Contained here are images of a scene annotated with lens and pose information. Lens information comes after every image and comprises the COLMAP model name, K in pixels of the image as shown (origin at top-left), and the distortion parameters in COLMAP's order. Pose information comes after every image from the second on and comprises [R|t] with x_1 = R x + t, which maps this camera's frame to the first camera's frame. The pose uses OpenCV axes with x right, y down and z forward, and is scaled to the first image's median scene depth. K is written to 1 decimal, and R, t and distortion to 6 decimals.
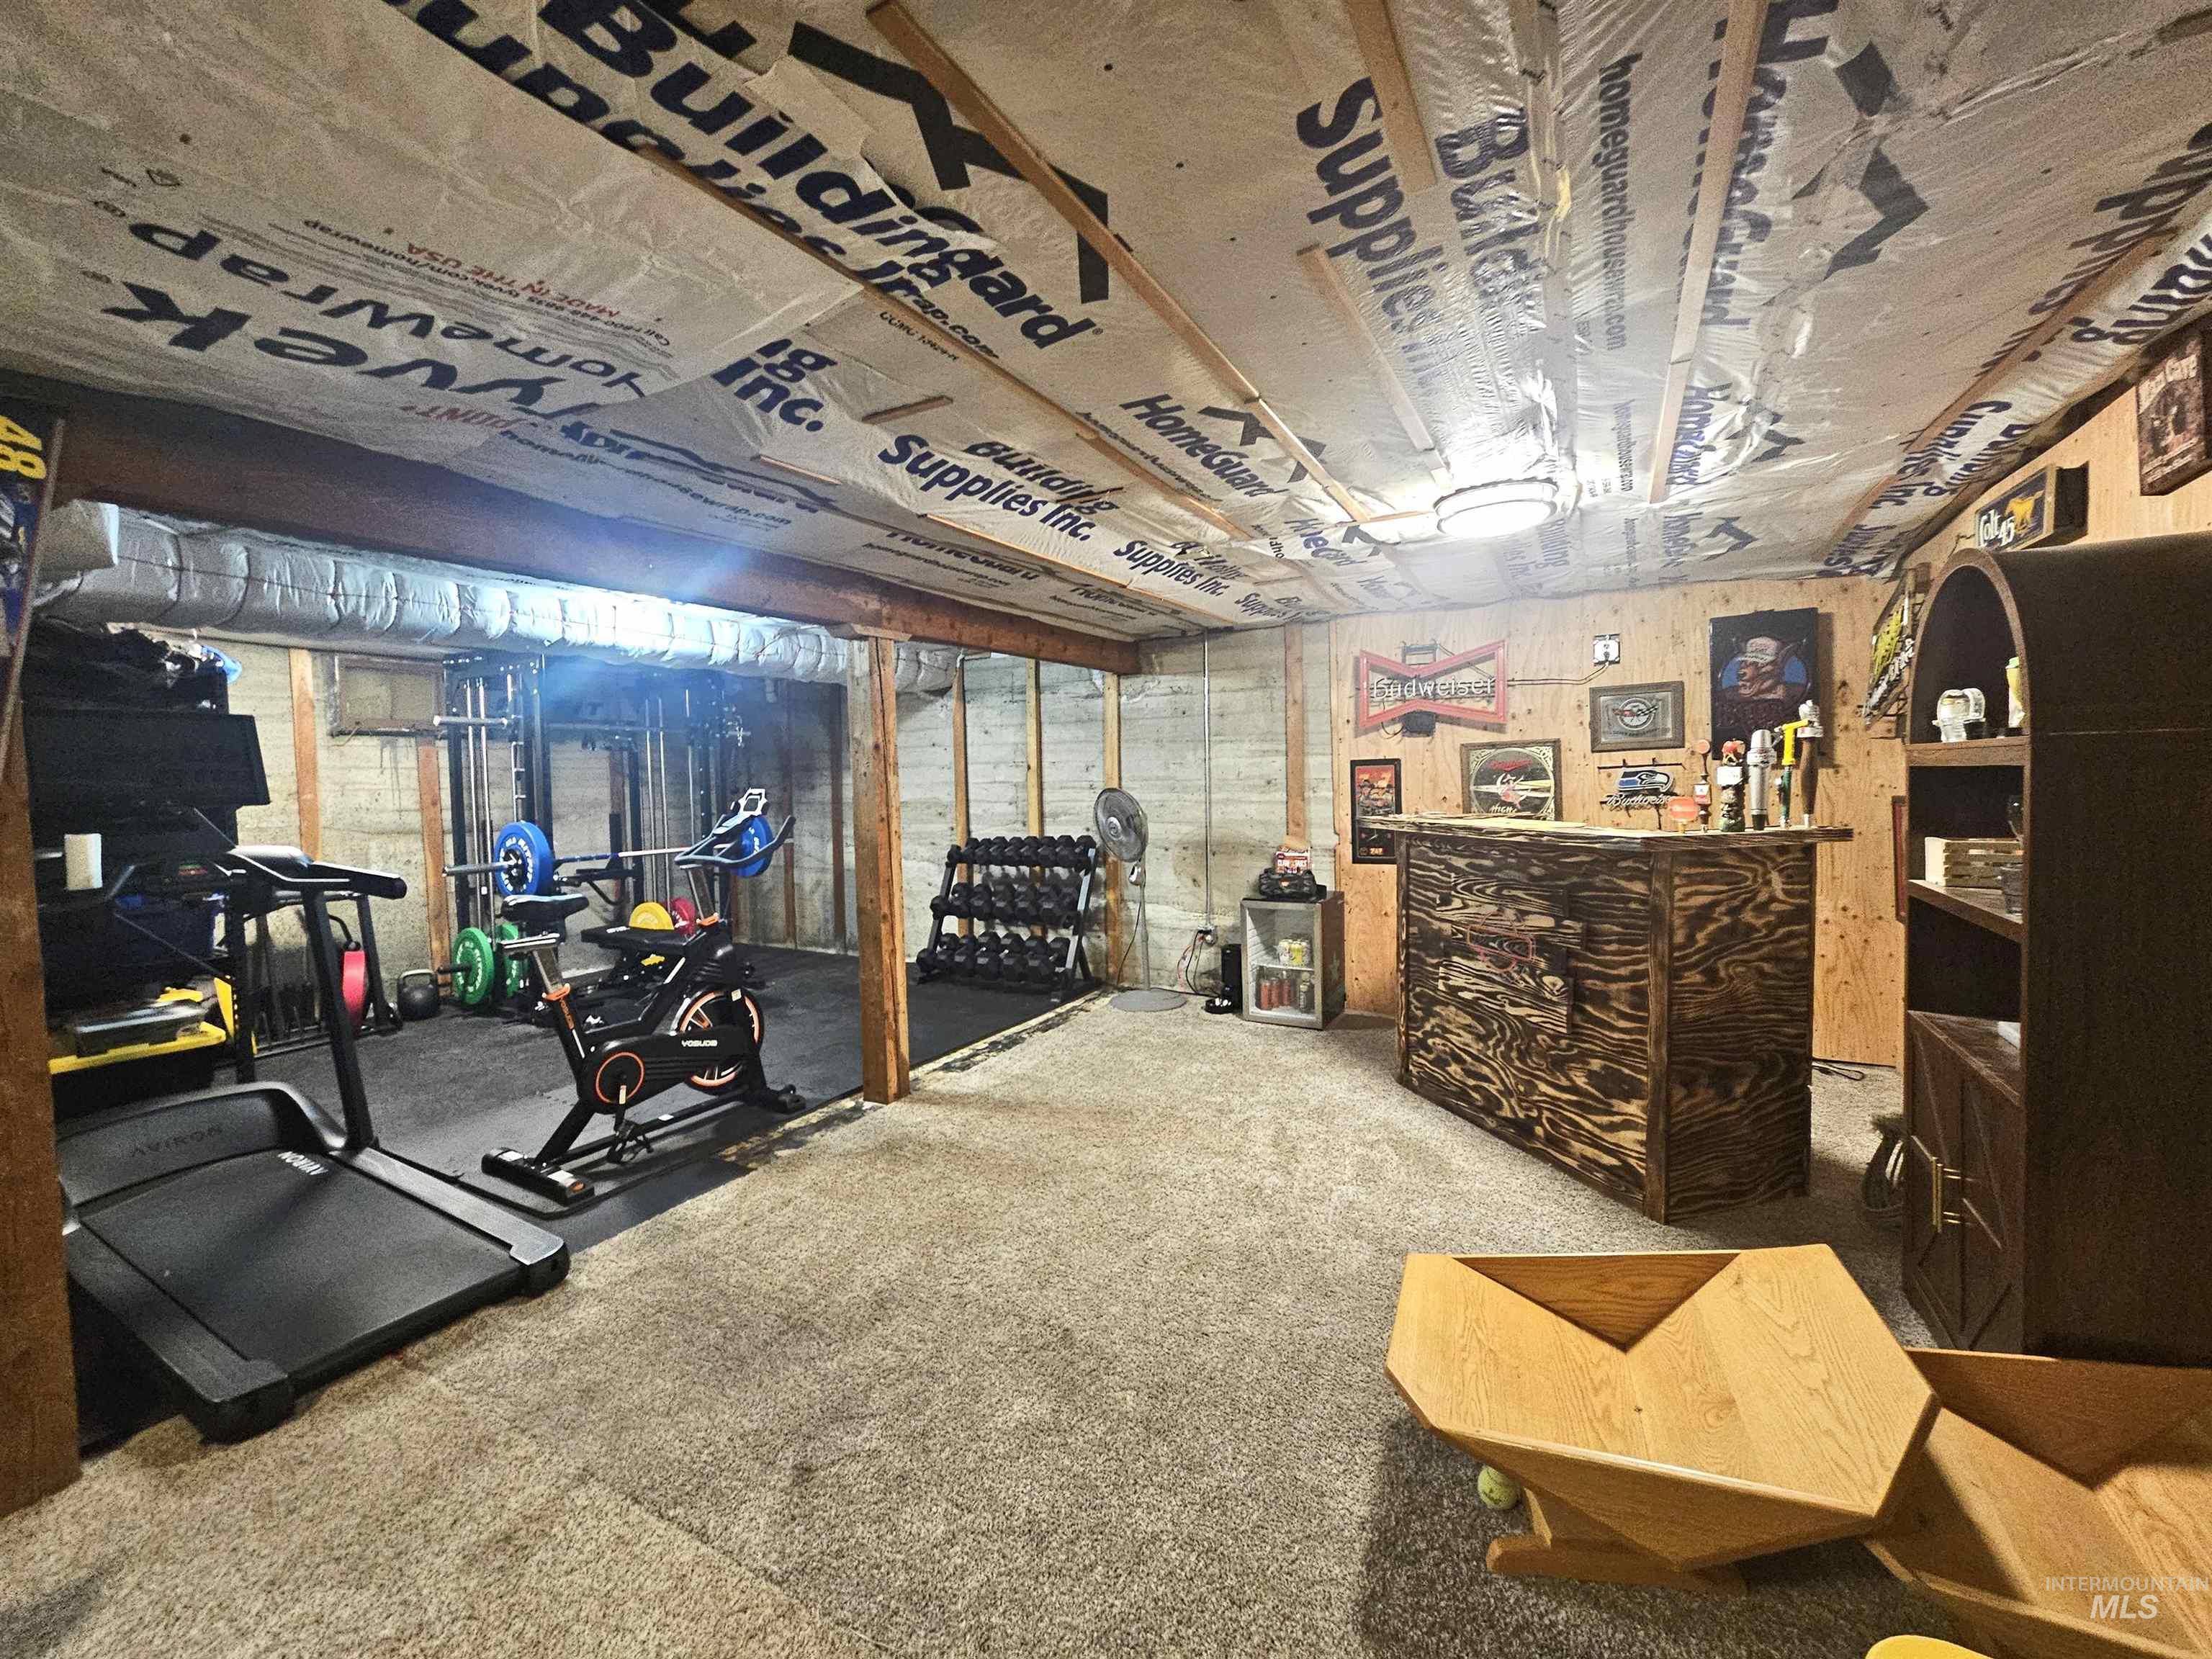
lens RADIAL K [[906.1, 0, 1115.8], [0, 906.1, 821.8], [0, 0, 1]] dist [0.000359, -0.000132]
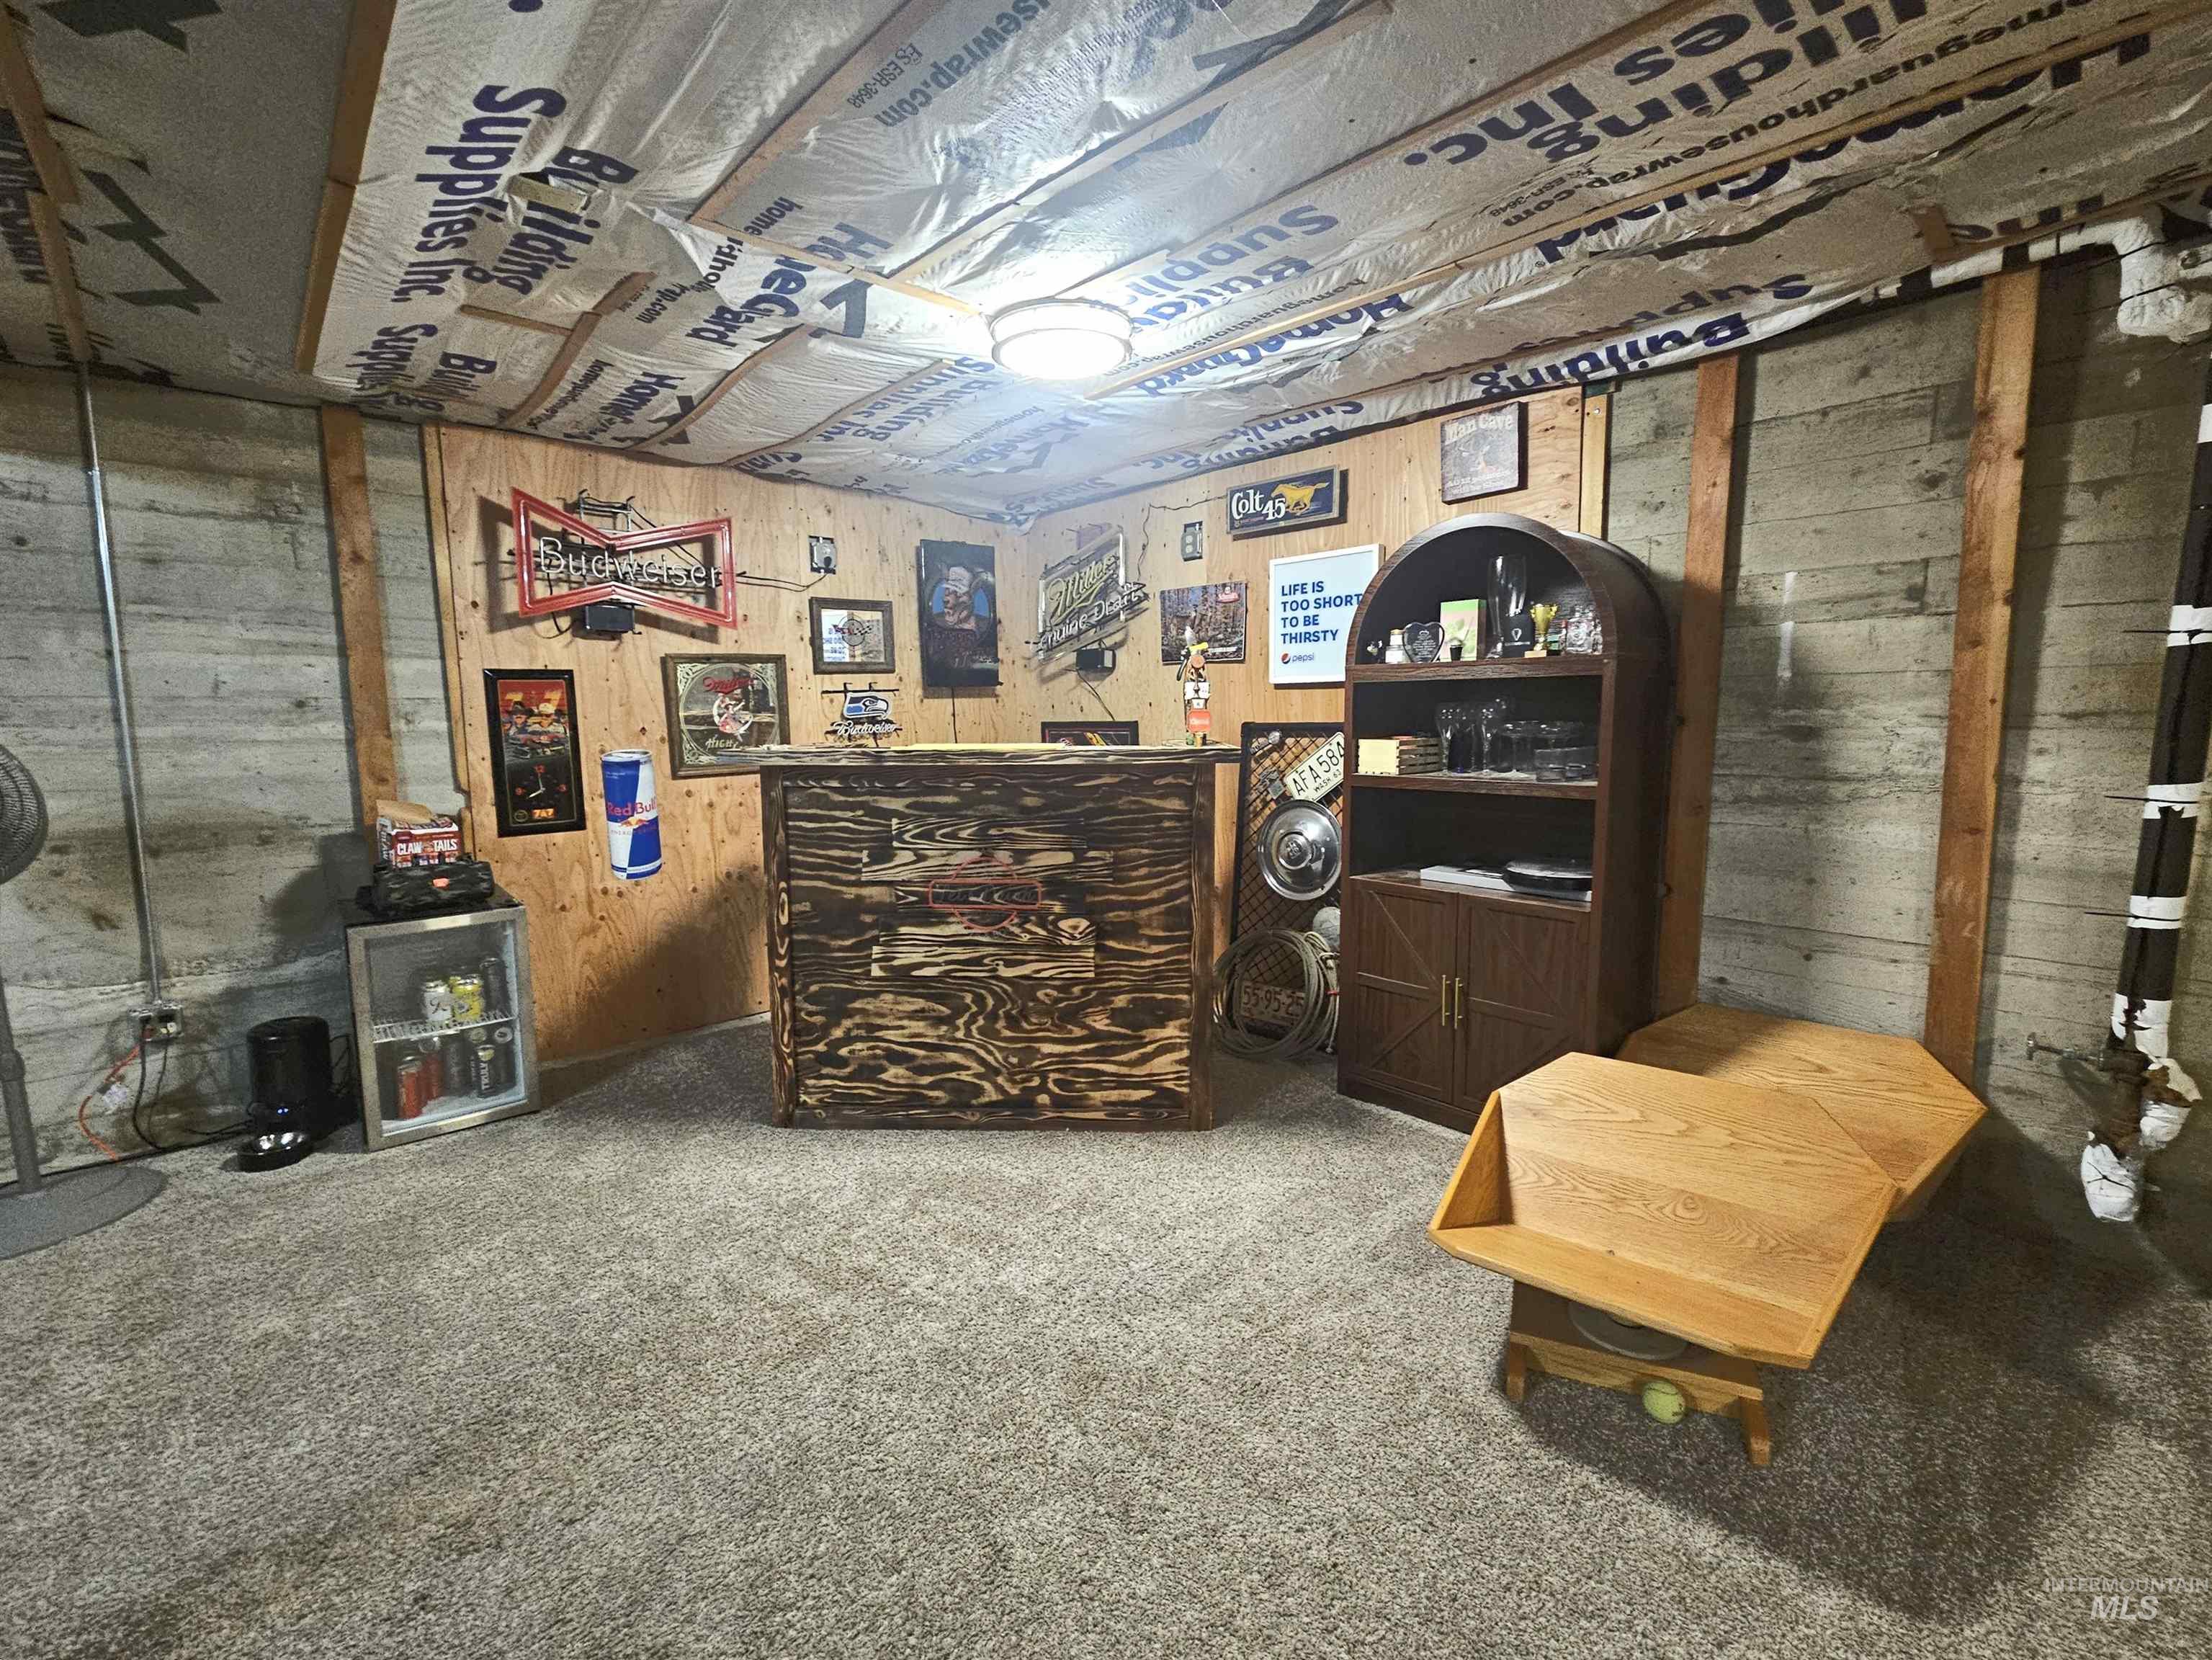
lens RADIAL K [[952.5, 0, 1112.6], [0, 952.5, 818.6], [0, 0, 1]] dist [0.000443, 0.001305]
pose [[0.327233, -0.090923, 0.940559, -0.316571], [0.048816, 0.995658, 0.079265, 0.002874], [-0.943682, 0.019976, 0.330251, 0.572597]]
